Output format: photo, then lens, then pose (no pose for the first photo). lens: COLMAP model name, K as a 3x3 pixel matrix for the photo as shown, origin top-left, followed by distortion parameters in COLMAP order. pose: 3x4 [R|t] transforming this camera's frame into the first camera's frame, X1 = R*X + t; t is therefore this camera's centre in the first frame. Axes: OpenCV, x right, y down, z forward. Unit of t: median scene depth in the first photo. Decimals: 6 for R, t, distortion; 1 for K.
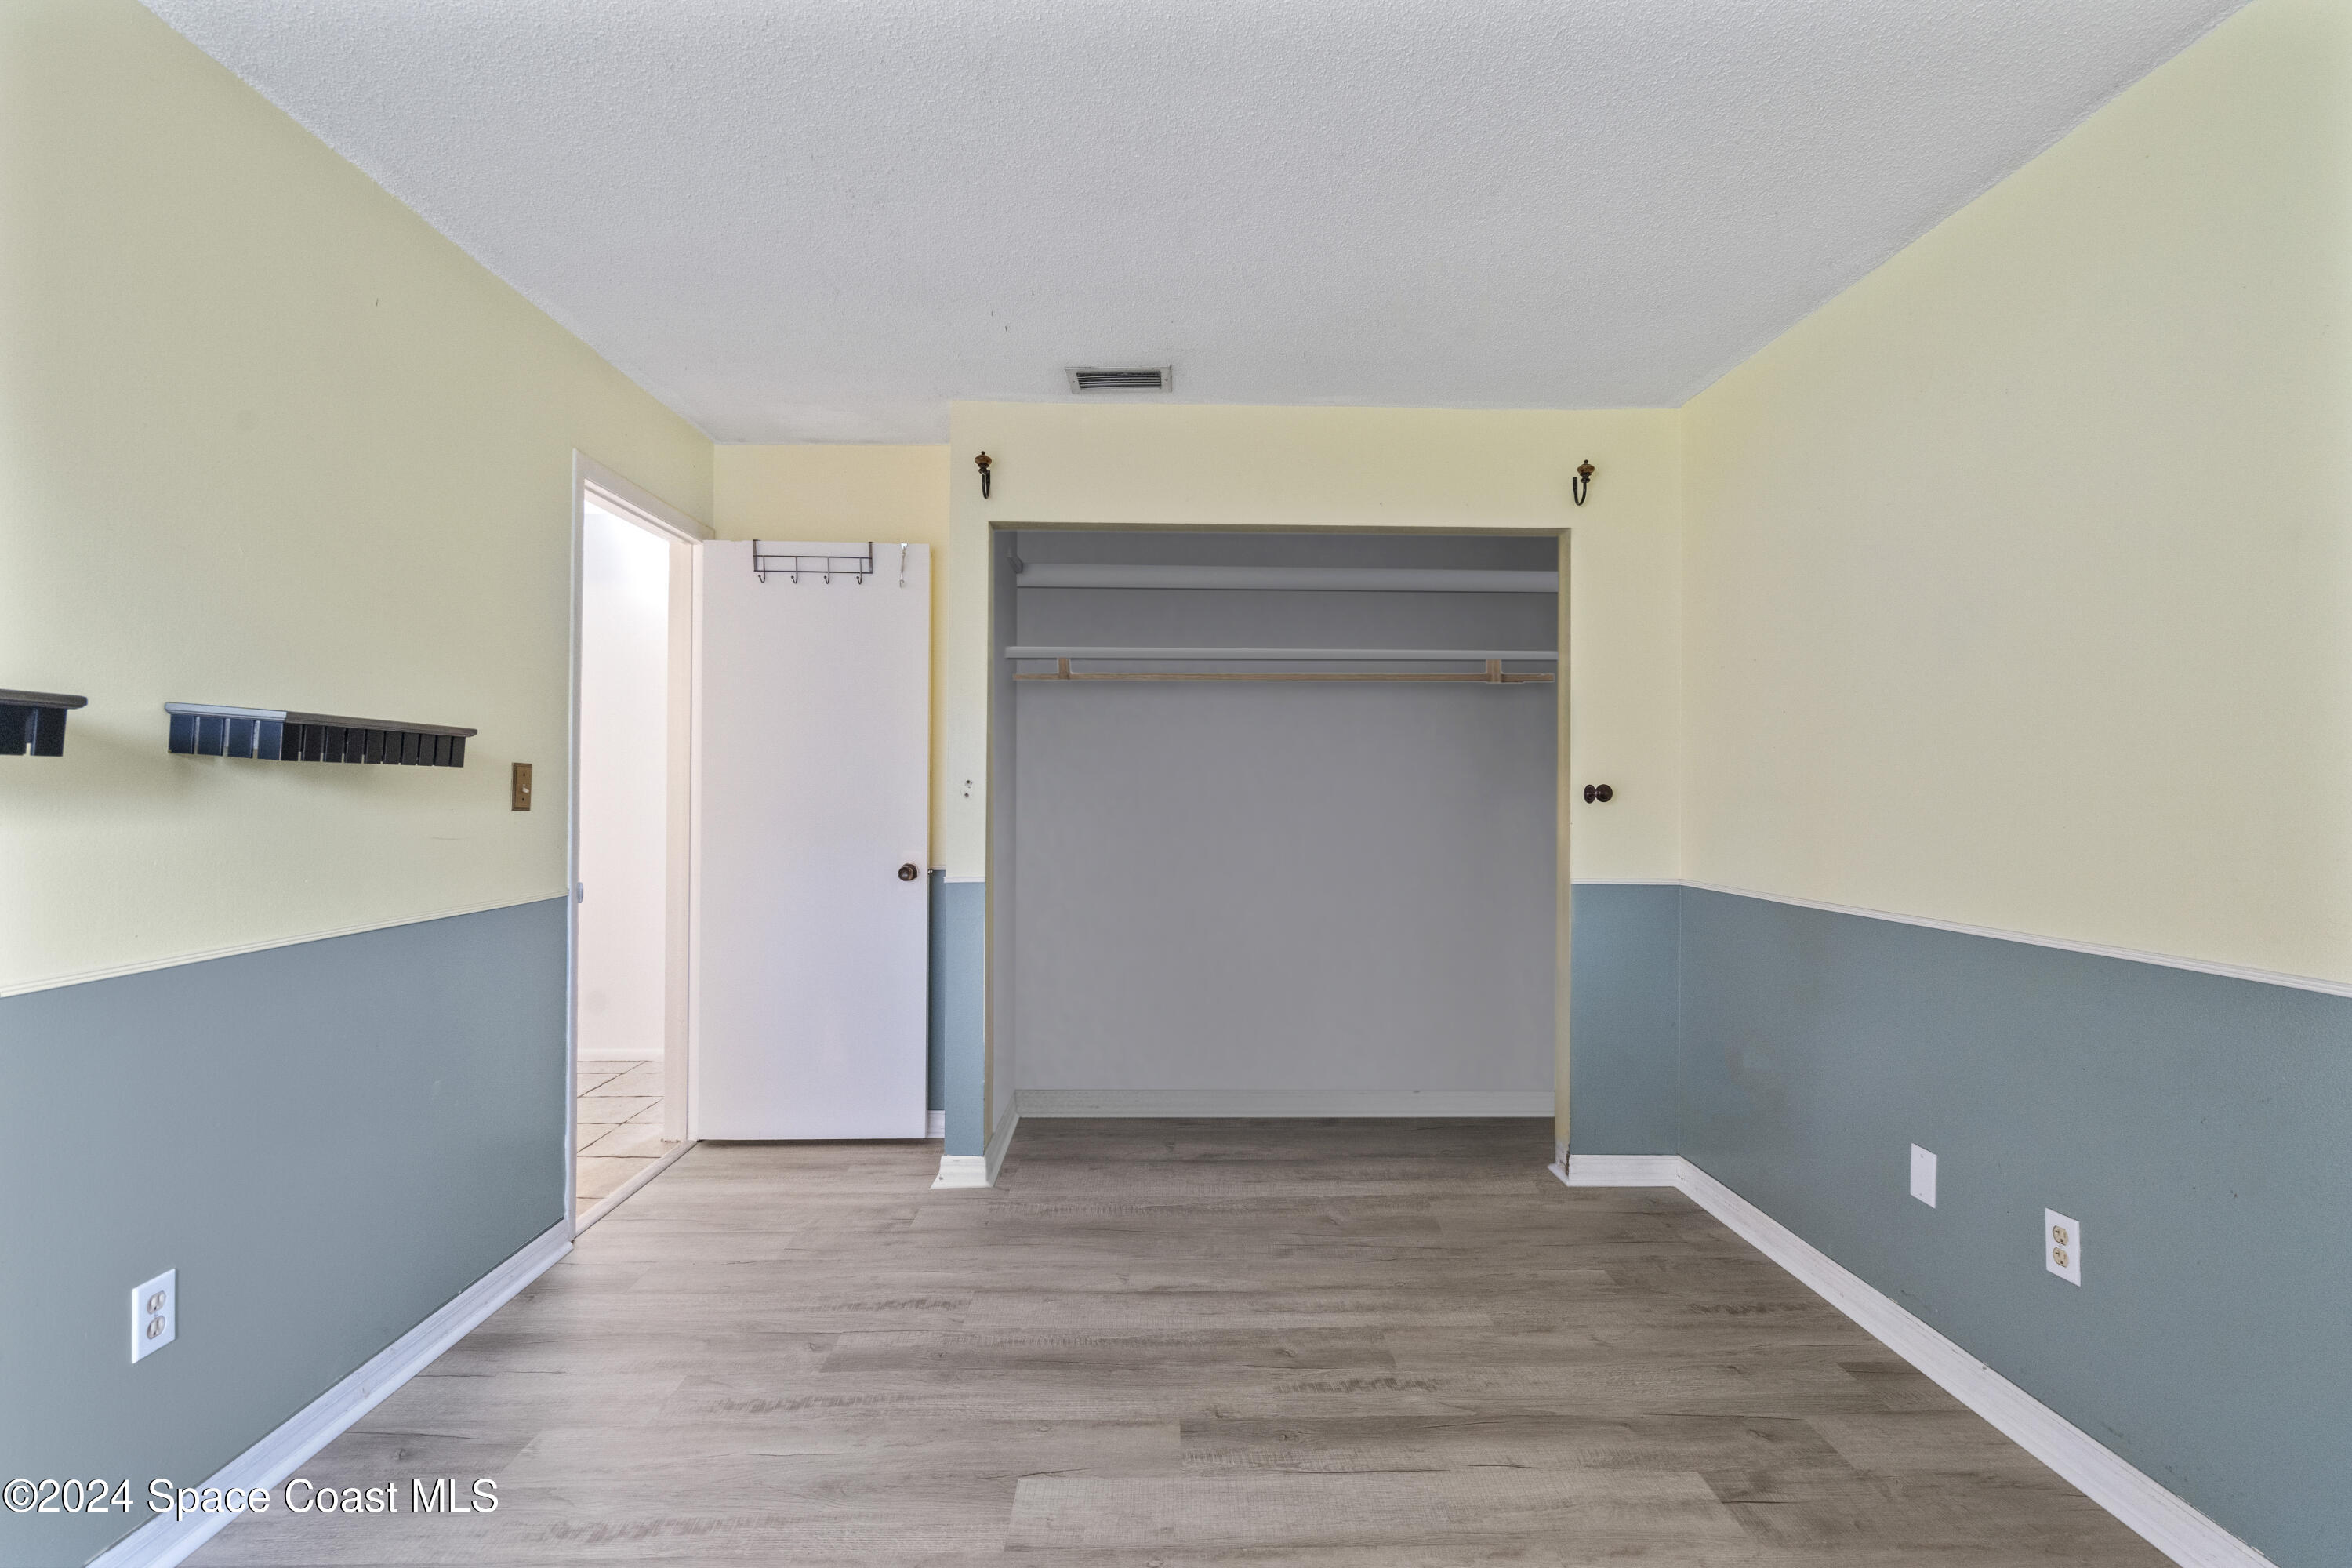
lens RADIAL K [[1067.2, 0, 1169.6], [0, 1067.2, 783.7], [0, 0, 1]] dist [-0.002707, 0.001766]
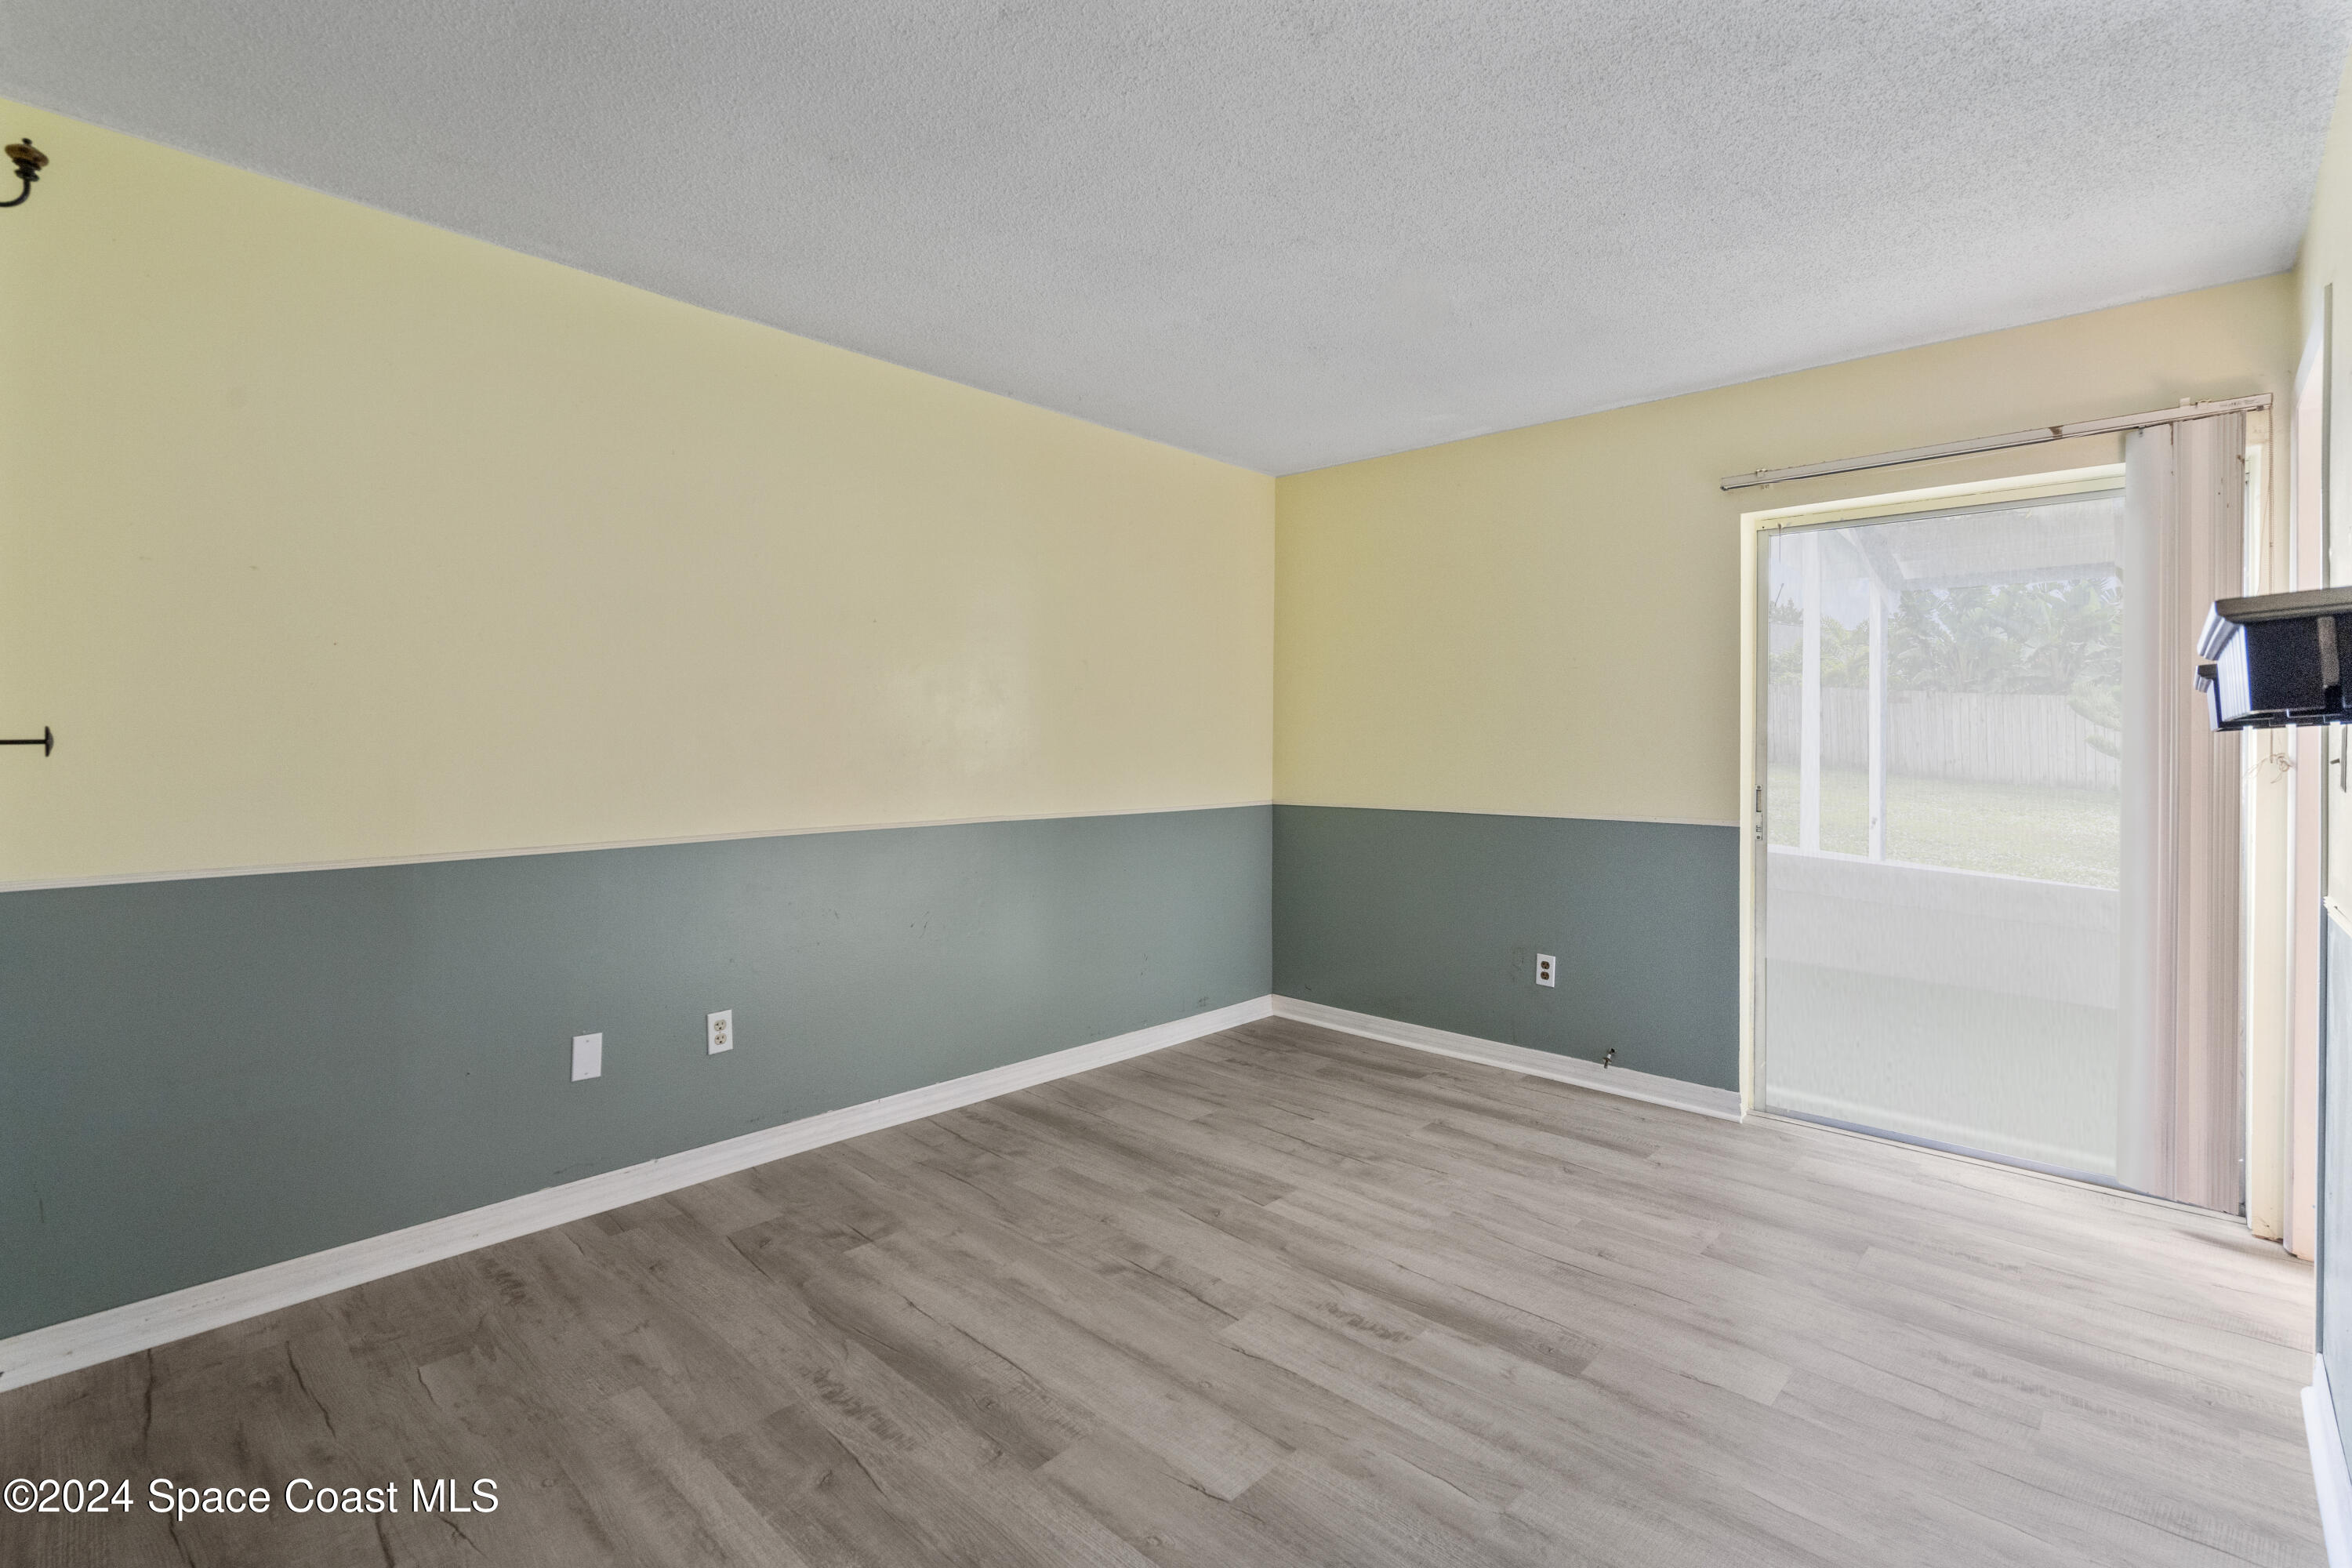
lens RADIAL K [[1067.2, 0, 1202.8], [0, 1067.2, 733.2], [0, 0, 1]] dist [-0.002707, 0.001766]
pose [[-0.731123, -0.007379, 0.682206, -0.629137], [-0.014004, 0.999893, -0.004193, -0.002278], [-0.682102, -0.012619, -0.731148, 1.433521]]
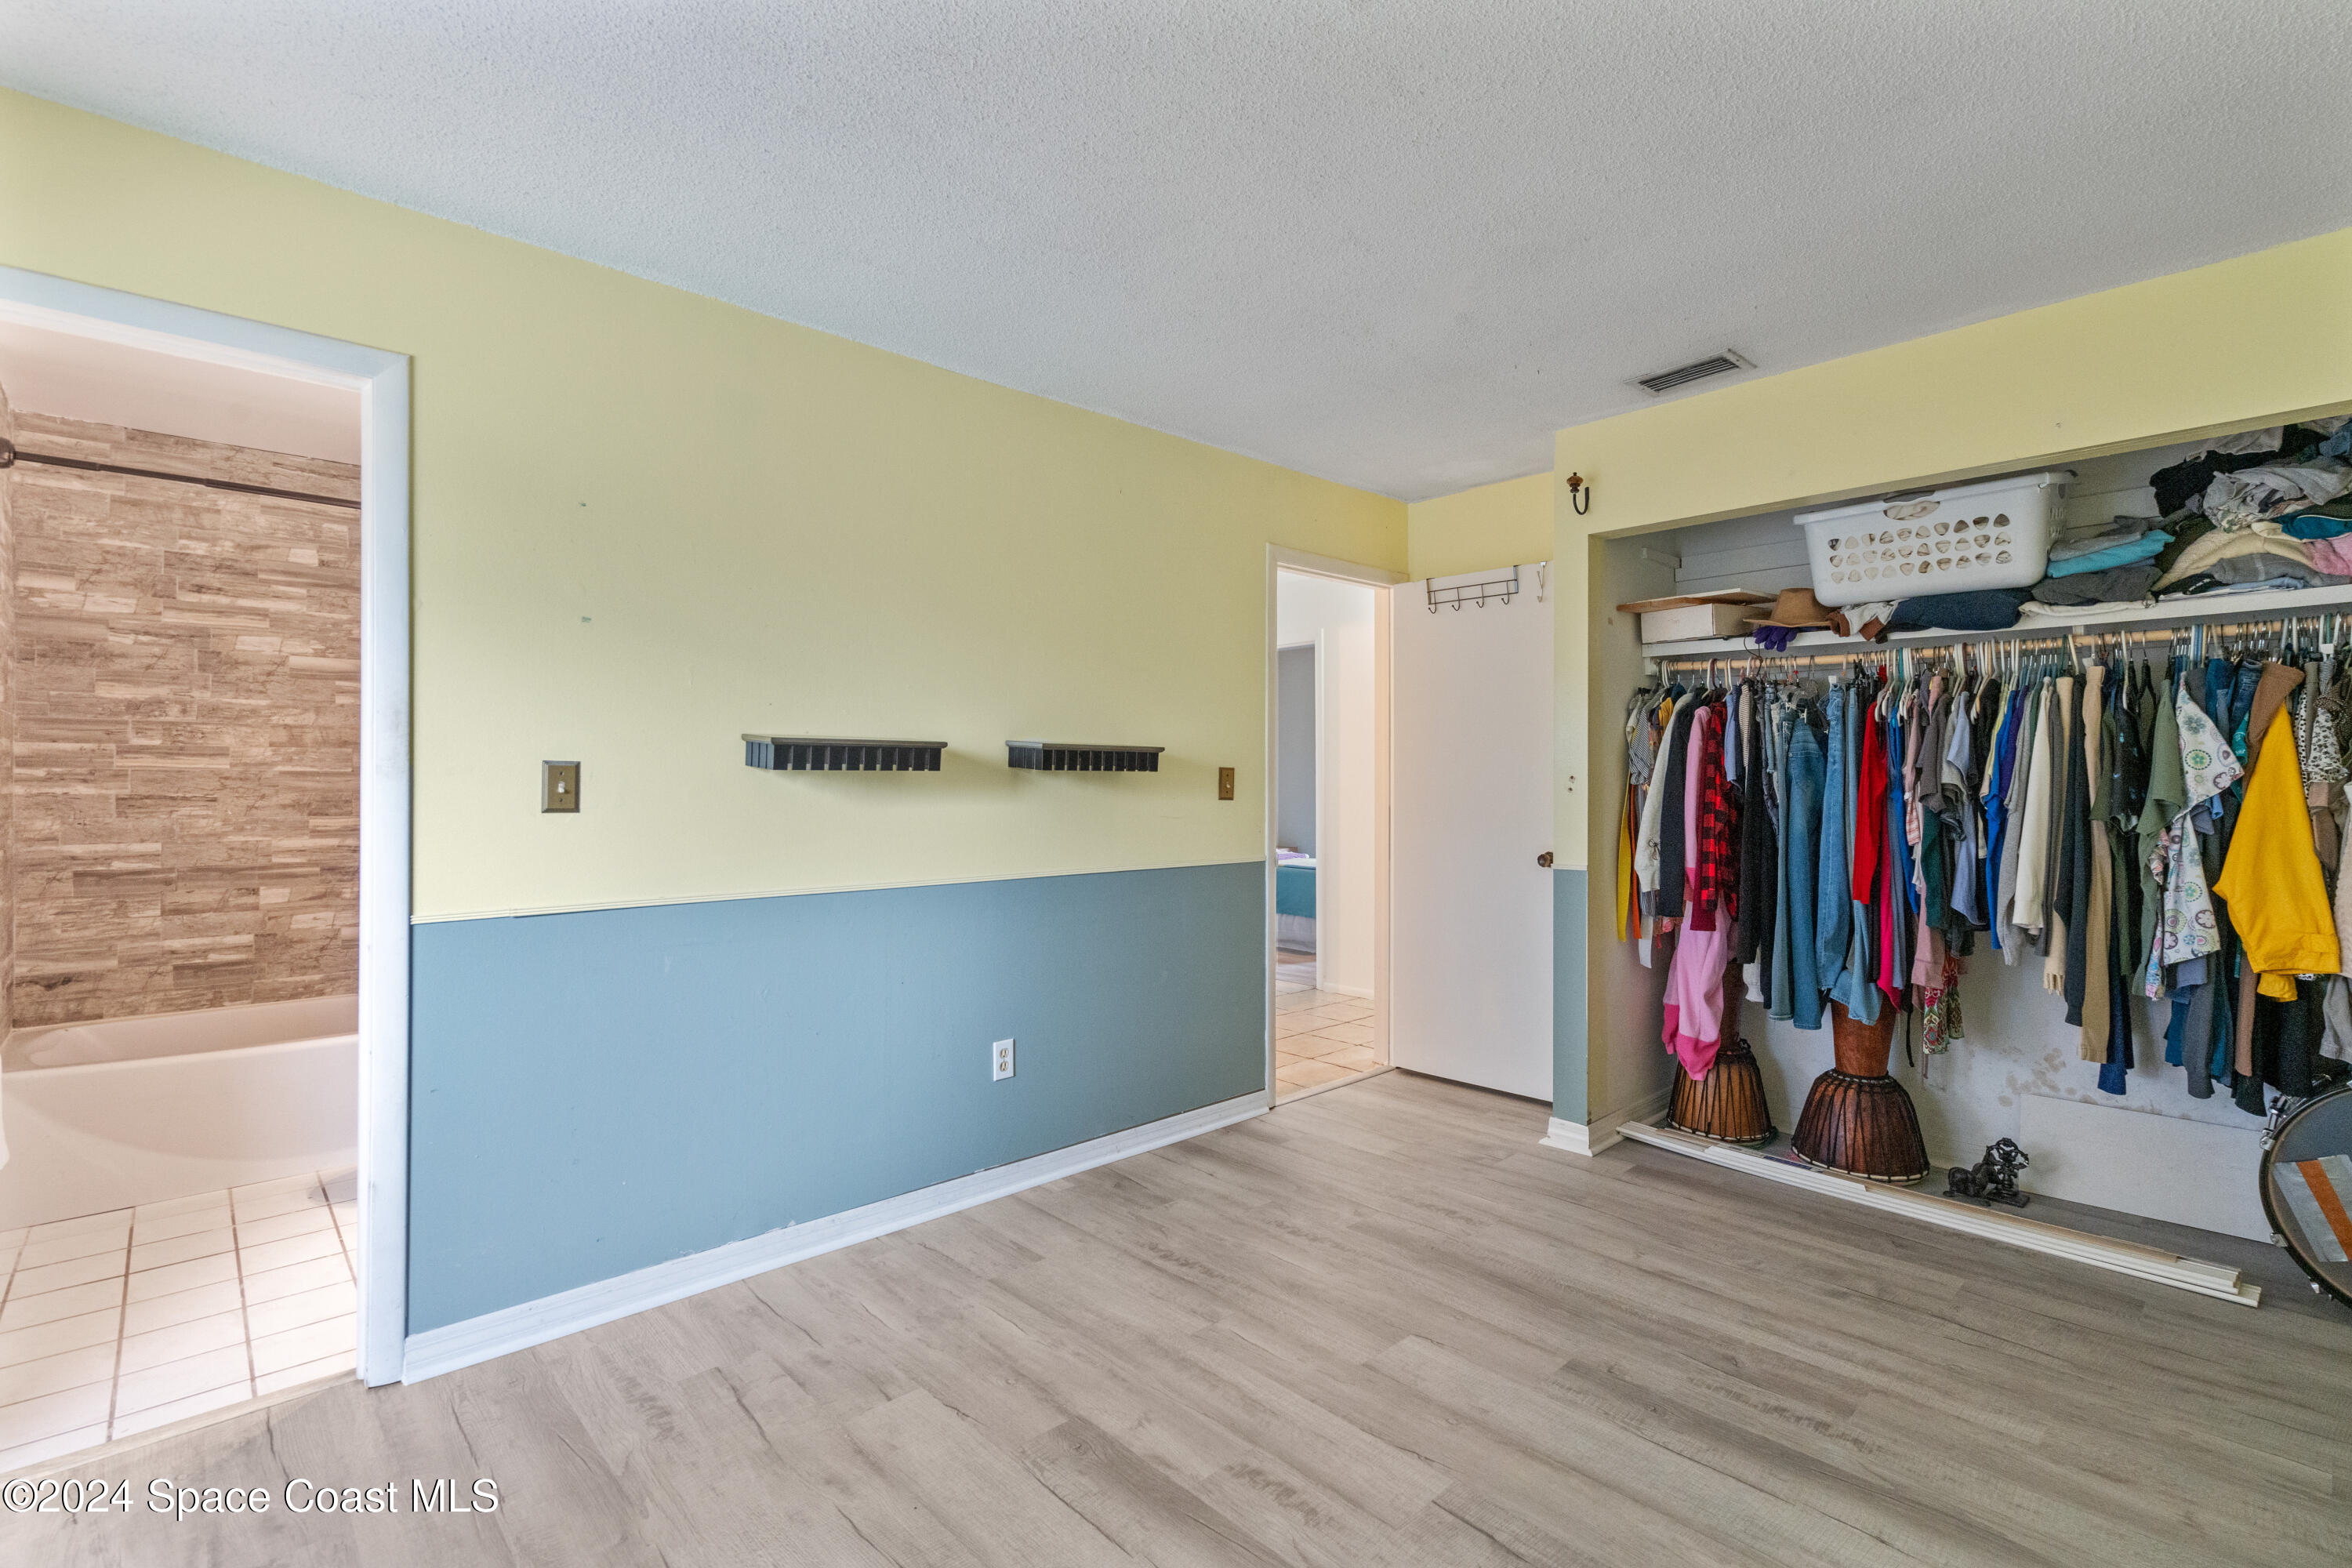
lens RADIAL K [[1067.2, 0, 1172.1], [0, 1067.2, 781.3], [0, 0, 1]] dist [-0.002707, 0.001766]
pose [[0.662109, -0.003544, -0.749399, 0.521190], [0.005929, 0.999982, 0.000509, -0.002045], [0.749384, -0.004780, 0.662118, -0.032515]]
